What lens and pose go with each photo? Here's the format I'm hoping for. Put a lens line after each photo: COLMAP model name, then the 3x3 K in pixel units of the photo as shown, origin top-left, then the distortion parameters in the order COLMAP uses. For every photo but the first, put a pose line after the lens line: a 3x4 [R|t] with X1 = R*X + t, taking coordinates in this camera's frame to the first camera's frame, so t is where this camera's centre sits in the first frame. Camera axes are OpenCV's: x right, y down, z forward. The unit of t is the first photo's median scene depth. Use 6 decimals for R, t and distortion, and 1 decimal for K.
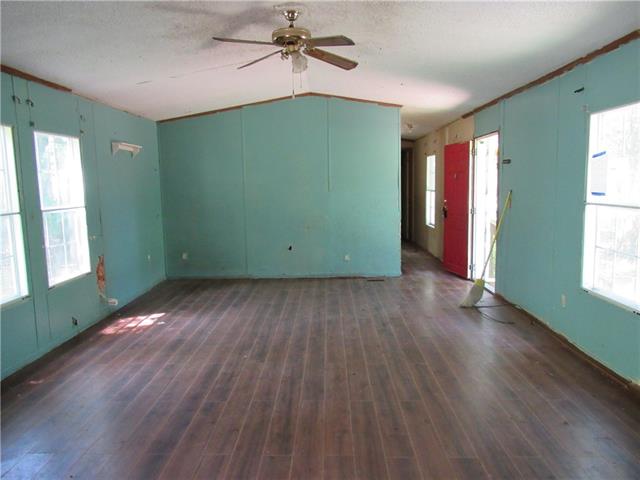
lens RADIAL K [[457.0, 0, 322.3], [0, 457.0, 241.4], [0, 0, 1]] dist [-0.033078, 0.006250]
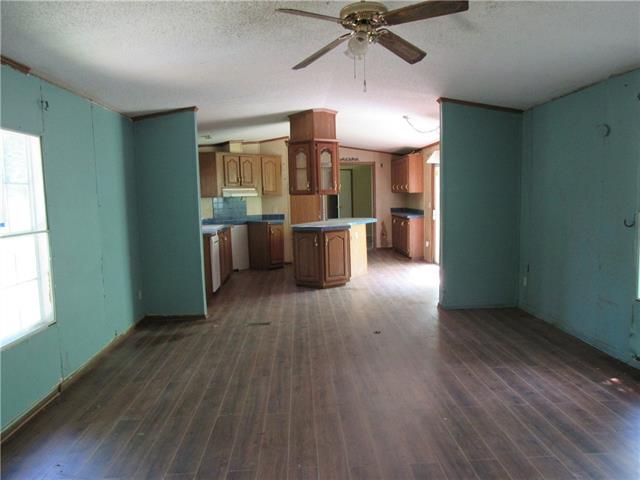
lens RADIAL K [[457.0, 0, 320.4], [0, 457.0, 239.8], [0, 0, 1]] dist [-0.033078, 0.006250]
pose [[-0.997157, 0.050648, -0.055784, 0.064321], [0.036651, 0.972925, 0.228196, -0.211666], [0.065831, 0.225503, -0.972016, 1.591090]]
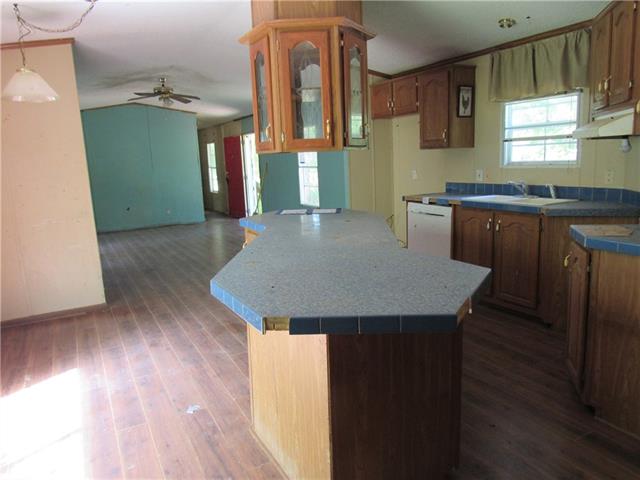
lens RADIAL K [[457.0, 0, 321.9], [0, 457.0, 238.6], [0, 0, 1]] dist [-0.033078, 0.006250]
pose [[0.864380, -0.104783, 0.491800, -0.485463], [0.089802, 0.994492, 0.054052, 0.160754], [-0.494755, -0.002557, 0.869029, -1.060122]]
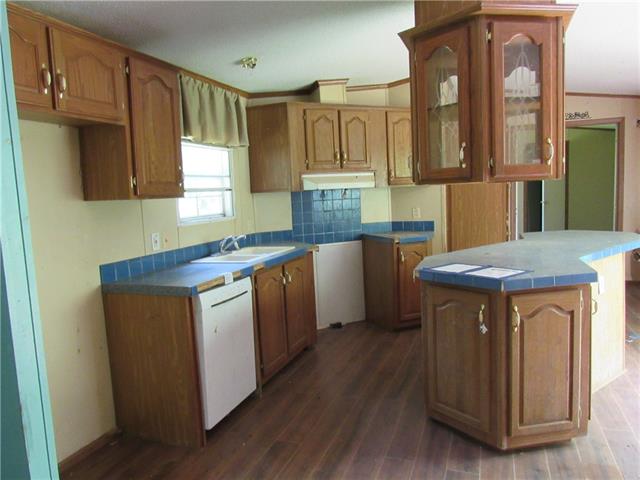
lens RADIAL K [[457.0, 0, 318.9], [0, 457.0, 241.2], [0, 0, 1]] dist [-0.033078, 0.006250]
pose [[-0.938430, 0.024200, 0.344621, -0.017422], [0.105985, 0.969608, 0.220517, -0.066897], [-0.328810, 0.243464, -0.912474, 0.539593]]
